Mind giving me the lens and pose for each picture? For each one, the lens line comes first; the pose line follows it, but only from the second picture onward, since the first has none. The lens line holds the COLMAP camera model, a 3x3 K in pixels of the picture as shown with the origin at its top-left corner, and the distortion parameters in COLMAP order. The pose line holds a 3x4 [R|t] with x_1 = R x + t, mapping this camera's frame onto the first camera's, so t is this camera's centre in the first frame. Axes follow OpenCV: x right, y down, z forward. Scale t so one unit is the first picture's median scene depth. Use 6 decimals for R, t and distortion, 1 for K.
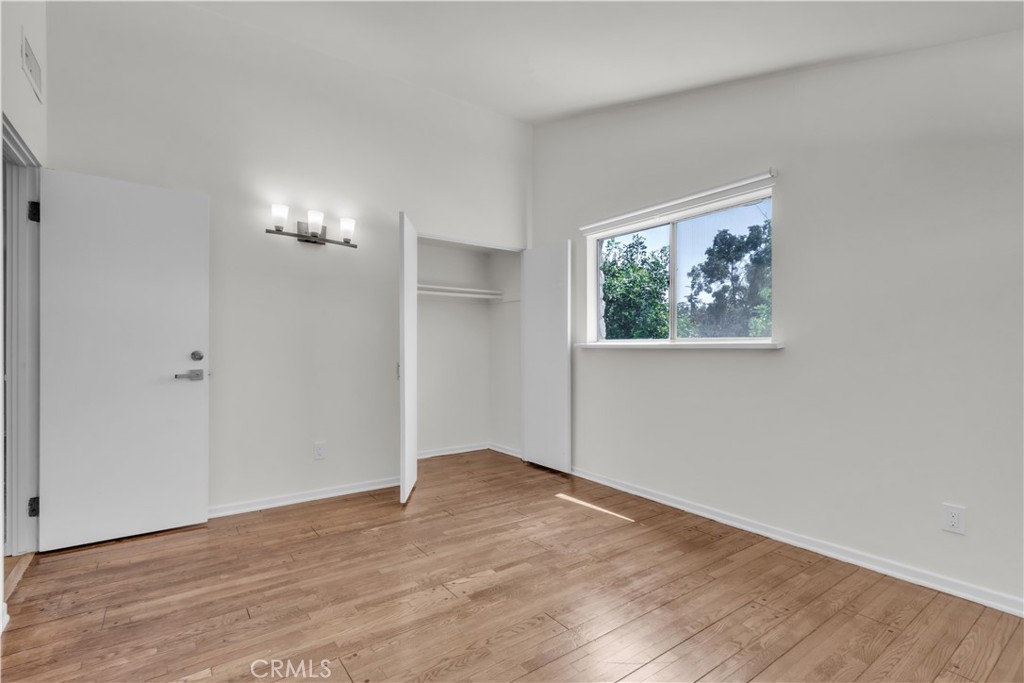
lens RADIAL K [[475.6, 0, 508.6], [0, 475.6, 345.3], [0, 0, 1]] dist [-0.003068, -0.000680]
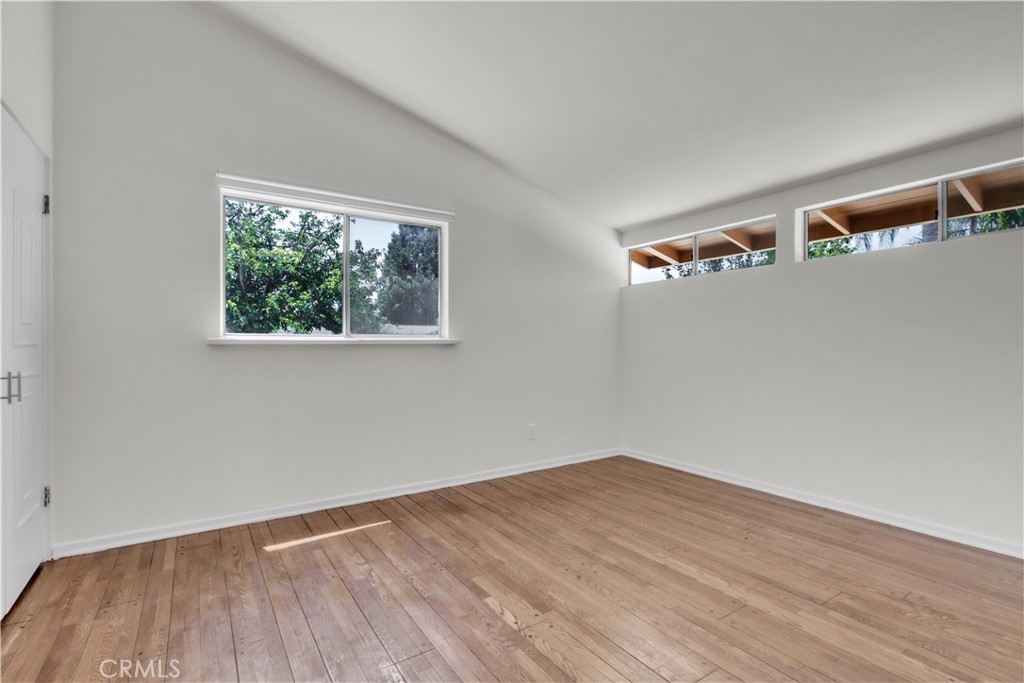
lens RADIAL K [[475.6, 0, 508.2], [0, 475.6, 340.3], [0, 0, 1]] dist [-0.003068, -0.000680]
pose [[0.040682, 0.003806, 0.999165, -0.744615], [-0.003025, 0.999989, -0.003686, 0.001354], [-0.999168, -0.002873, 0.040693, 0.759315]]
